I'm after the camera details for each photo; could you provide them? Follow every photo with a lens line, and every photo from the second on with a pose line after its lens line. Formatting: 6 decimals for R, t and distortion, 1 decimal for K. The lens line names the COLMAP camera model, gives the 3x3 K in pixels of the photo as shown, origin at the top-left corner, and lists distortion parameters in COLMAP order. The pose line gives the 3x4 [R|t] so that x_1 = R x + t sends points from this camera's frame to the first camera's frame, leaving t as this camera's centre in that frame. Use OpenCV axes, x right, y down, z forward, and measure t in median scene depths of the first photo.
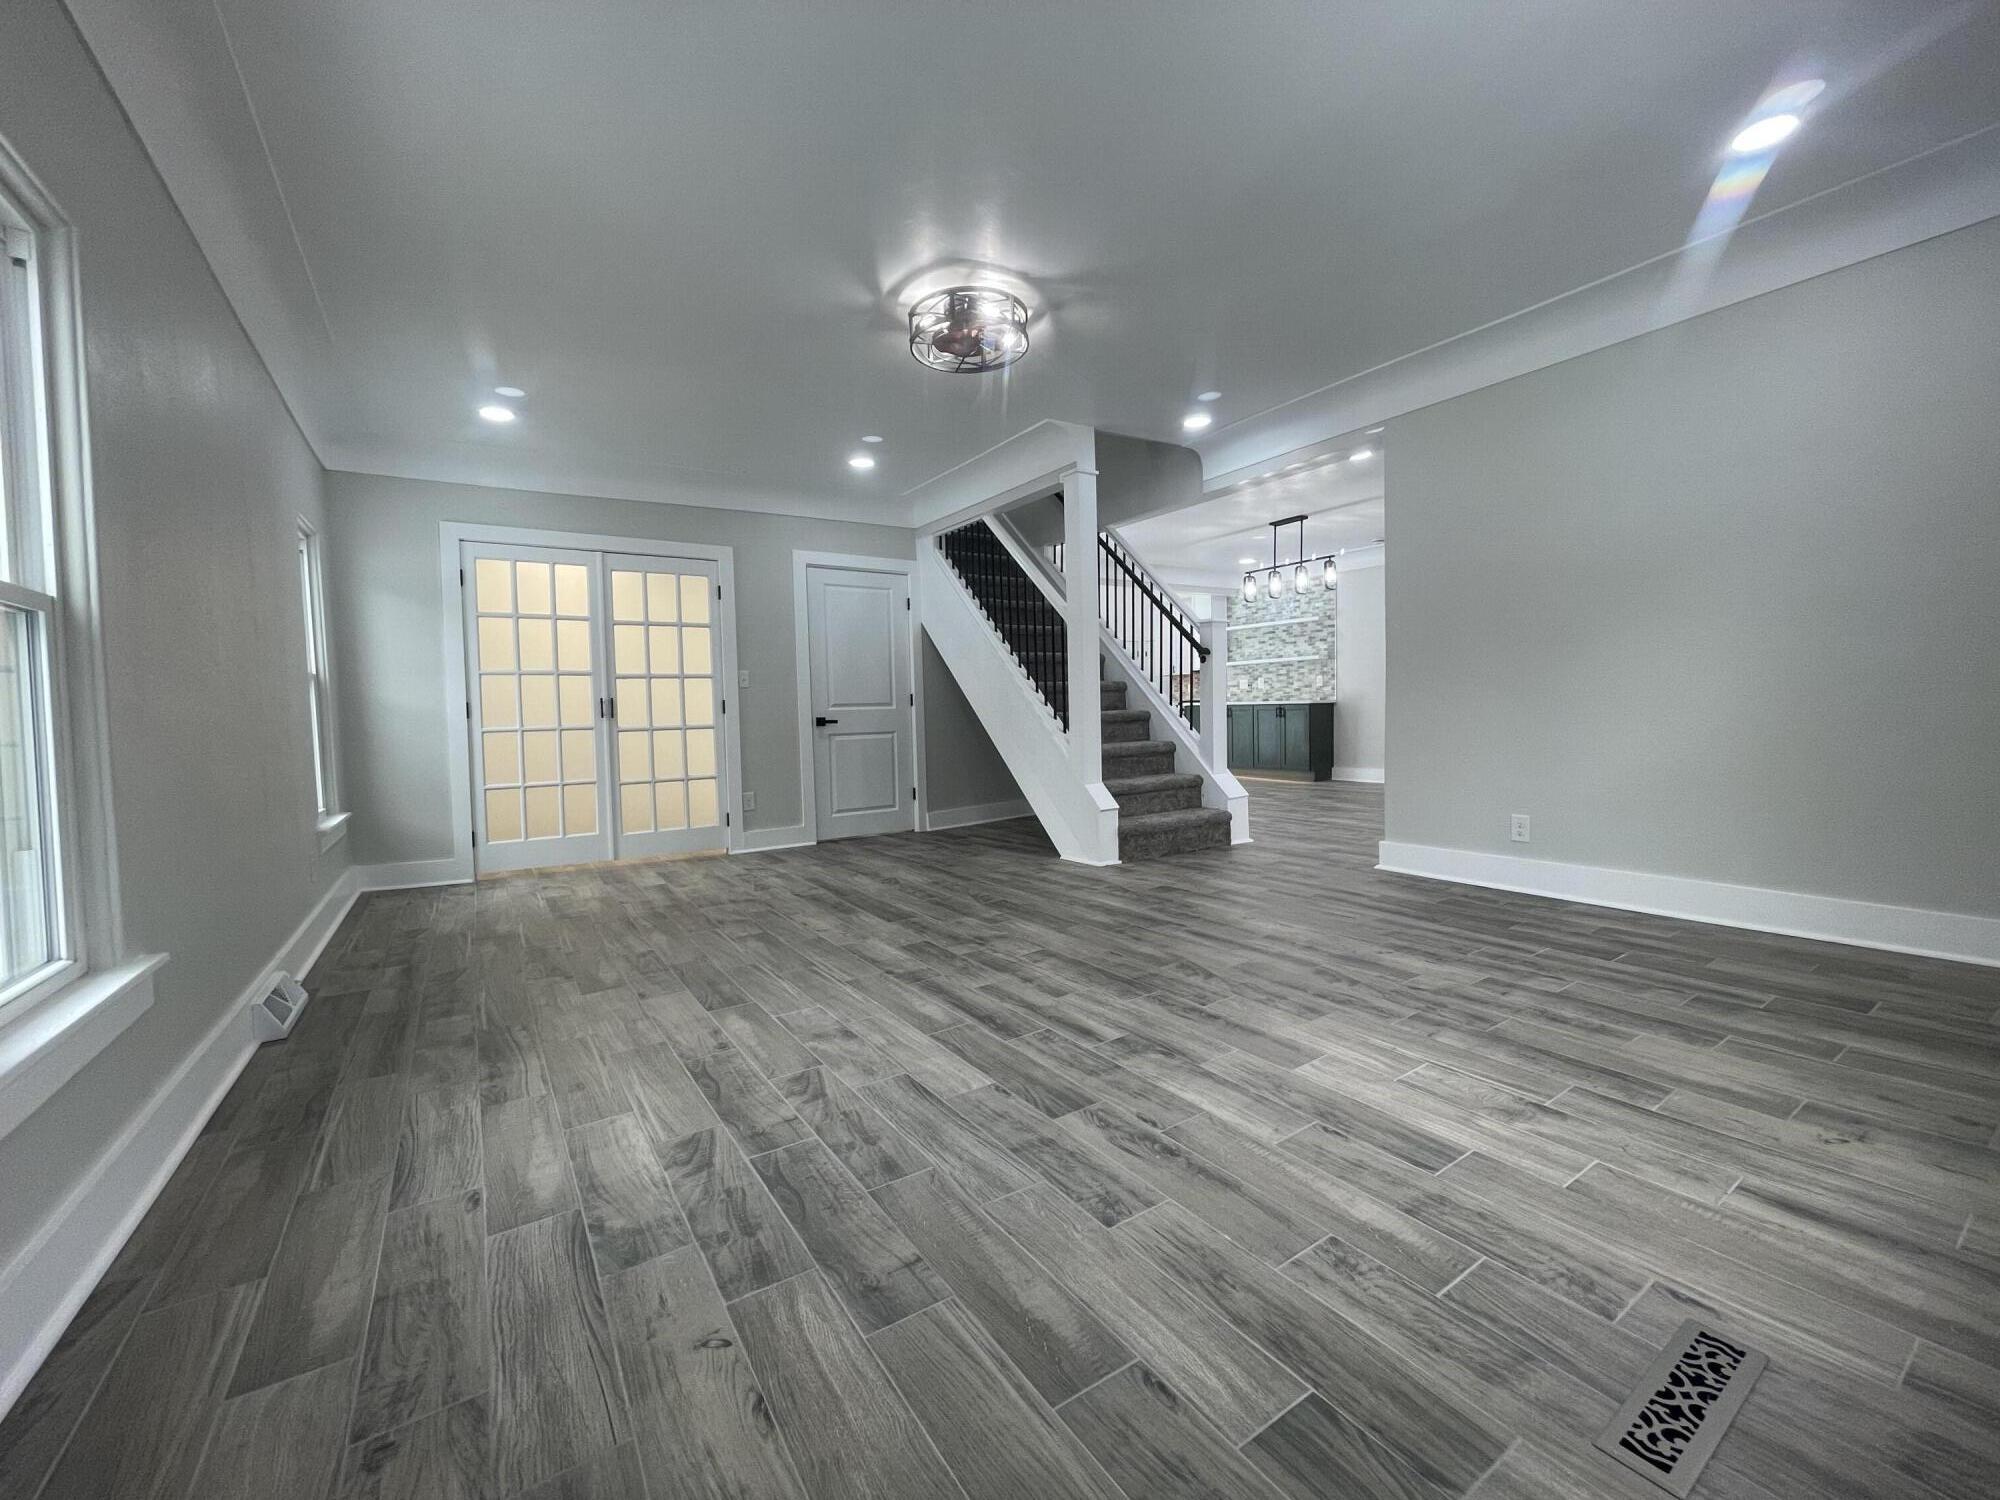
lens RADIAL K [[807.2, 0, 1008.1], [0, 807.2, 737.4], [0, 0, 1]] dist [-0.002038, 0.000189]
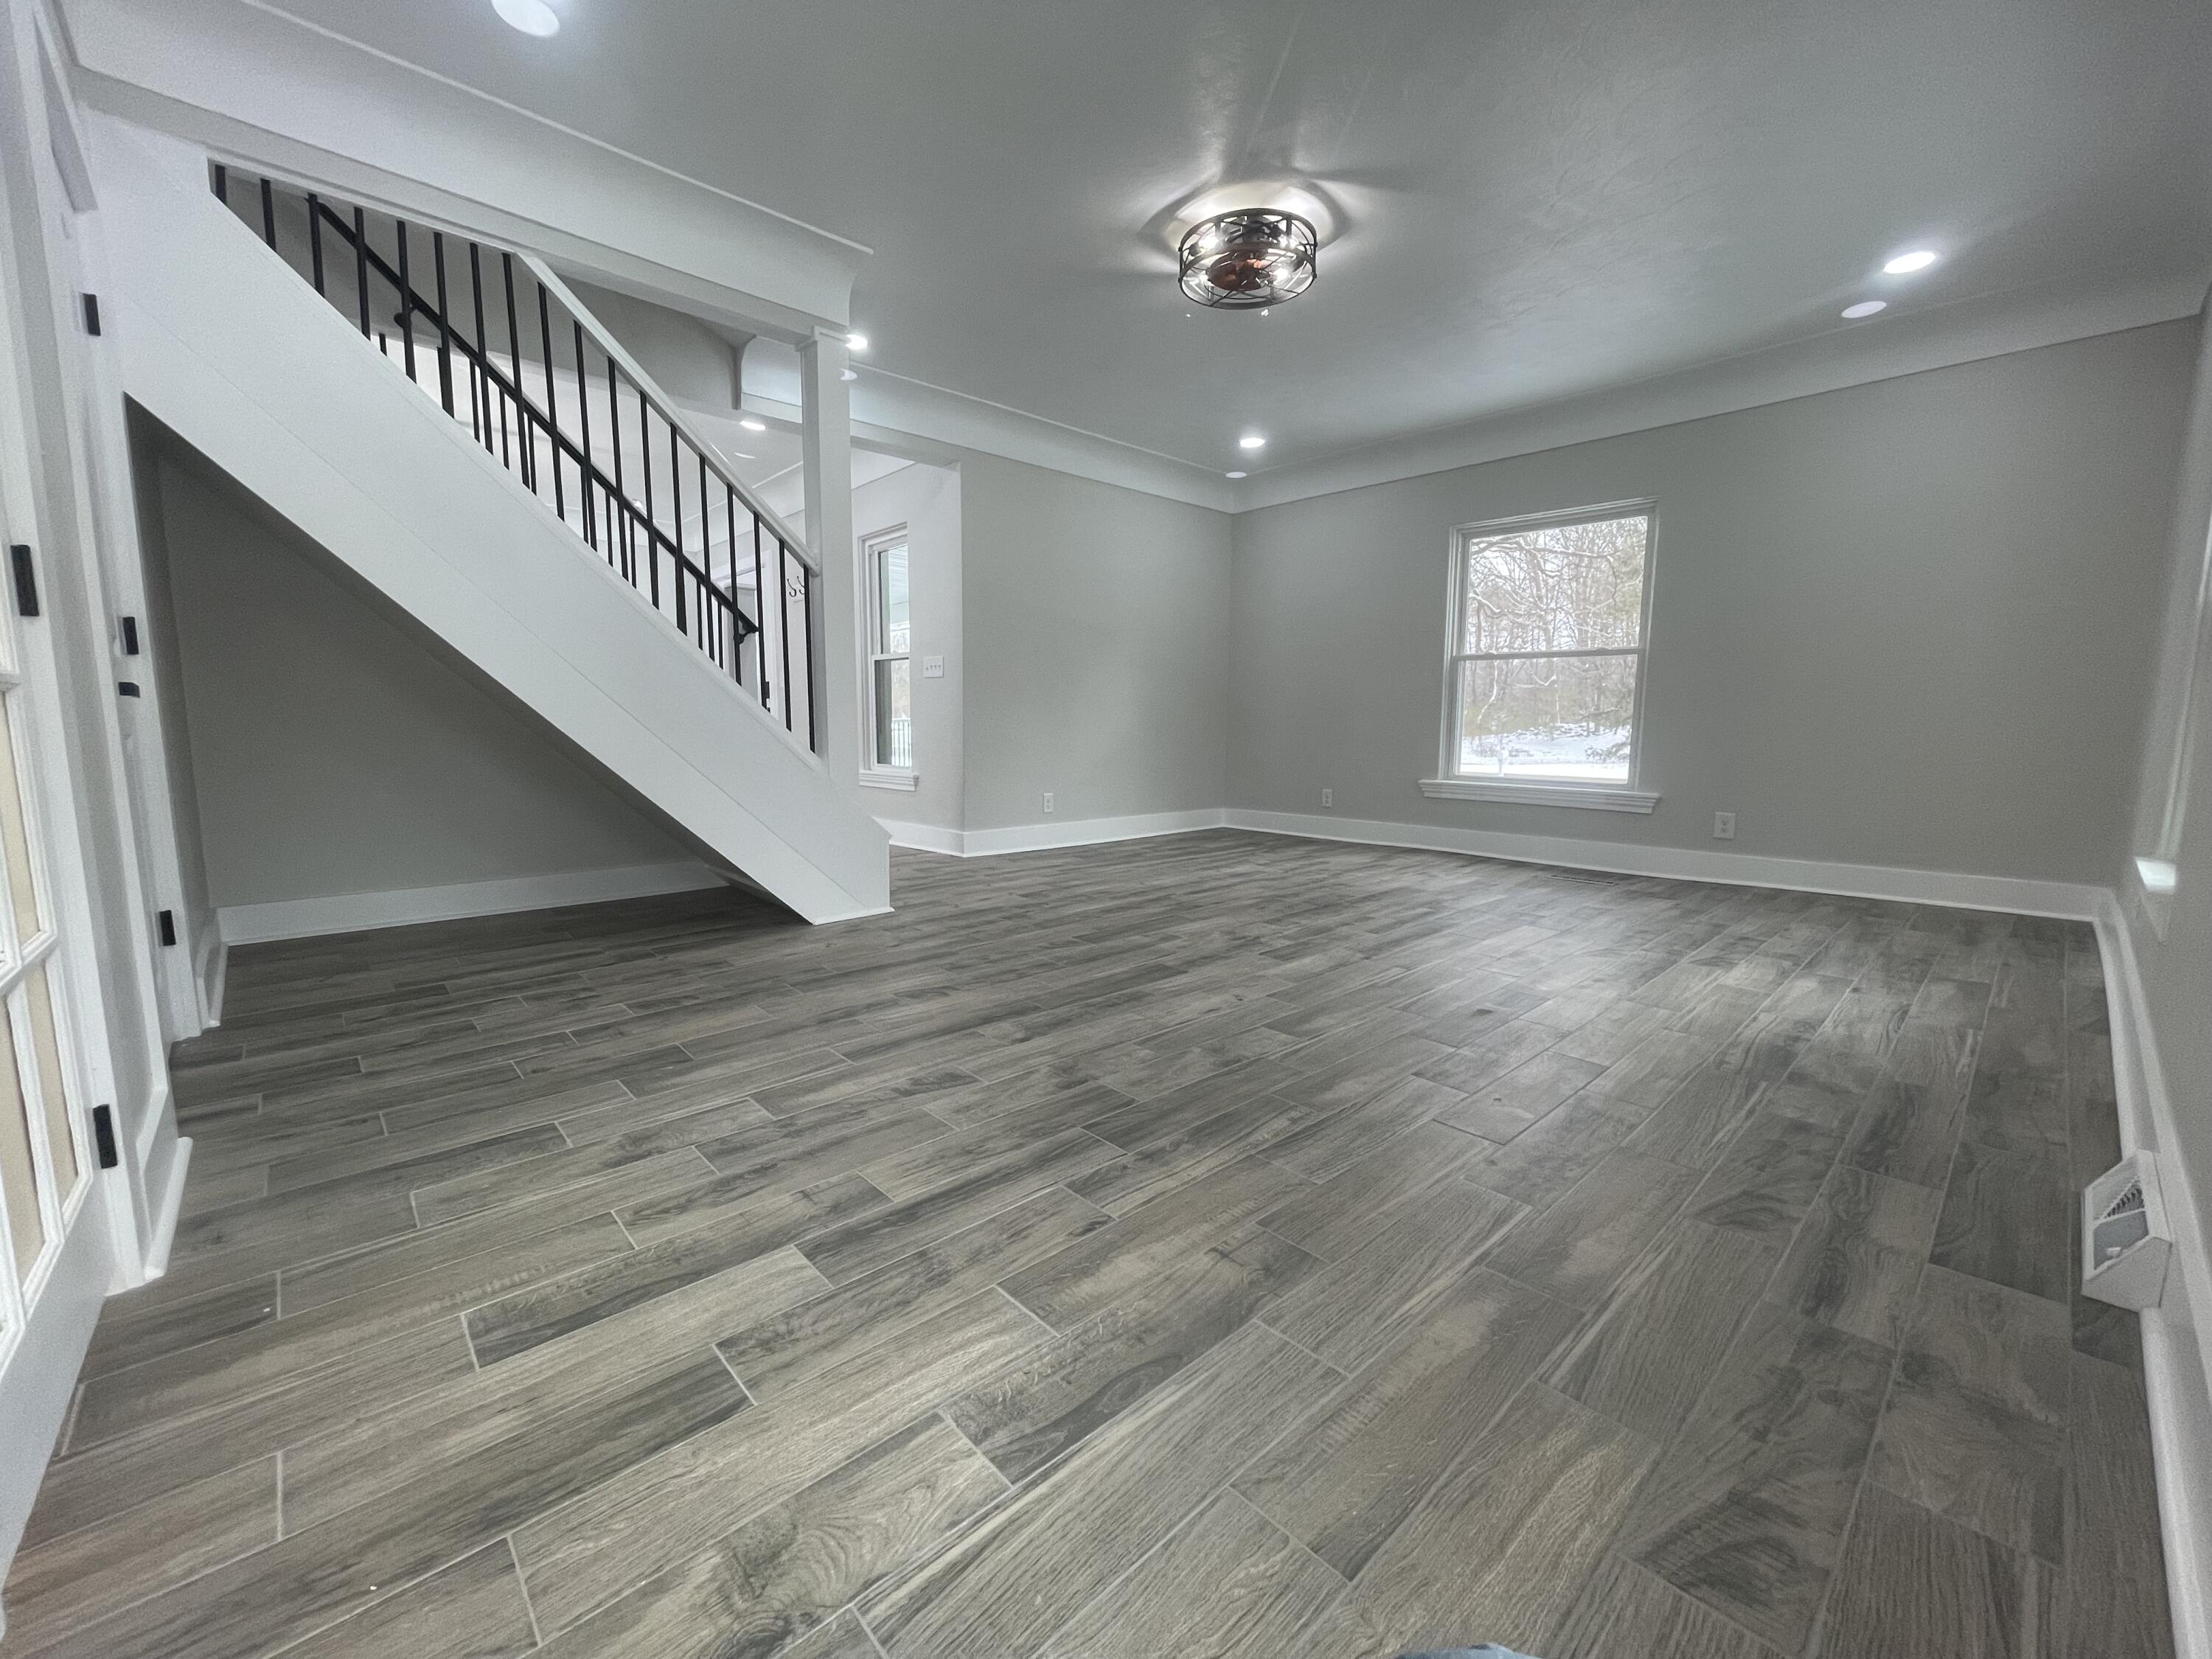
lens RADIAL K [[892.8, 0, 1106.4], [0, 892.8, 838.9], [0, 0, 1]] dist [-0.002038, 0.000189]
pose [[-0.164251, -0.096833, 0.981654, -1.264601], [0.034707, 0.993987, 0.103857, 0.024706], [-0.985808, 0.051129, -0.159902, 1.627018]]
